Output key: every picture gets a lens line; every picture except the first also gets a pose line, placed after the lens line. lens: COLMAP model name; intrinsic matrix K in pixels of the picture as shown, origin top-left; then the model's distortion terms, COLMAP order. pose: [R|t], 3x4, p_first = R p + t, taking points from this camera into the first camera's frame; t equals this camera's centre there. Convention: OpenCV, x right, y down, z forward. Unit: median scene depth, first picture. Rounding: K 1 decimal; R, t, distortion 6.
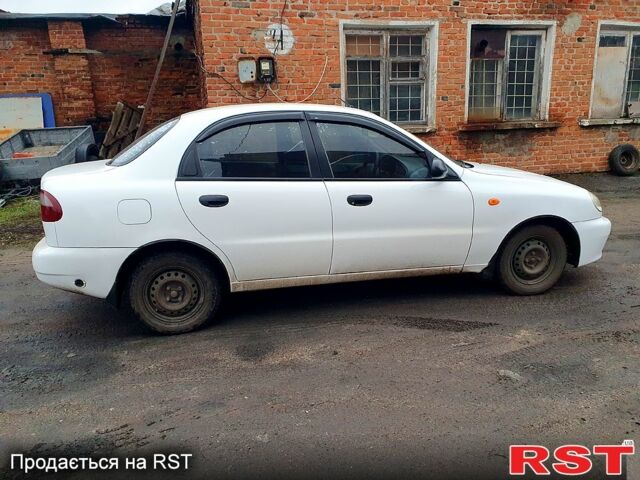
lens RADIAL K [[499.2, 0, 320.0], [0, 499.2, 240.0], [0, 0, 1]] dist [0.032674, -0.009800]
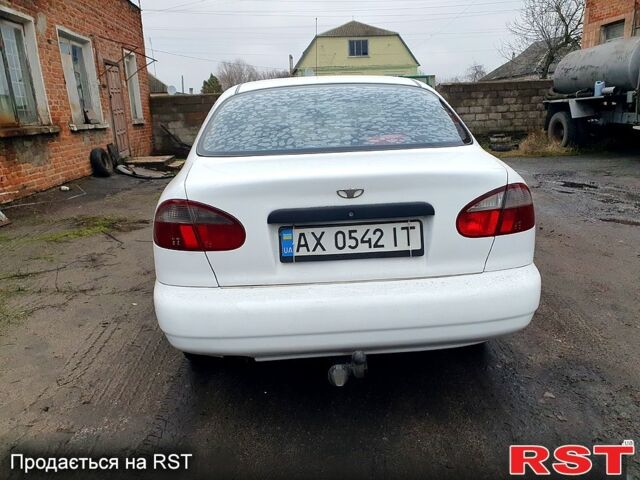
lens RADIAL K [[516.3, 0, 320.0], [0, 516.3, 240.0], [0, 0, 1]] dist [0.005373, -0.006577]
pose [[0.156225, -0.221991, 0.962452, -0.484306], [0.265797, 0.947920, 0.175495, -0.084988], [-0.951286, 0.228400, 0.207094, 0.443297]]
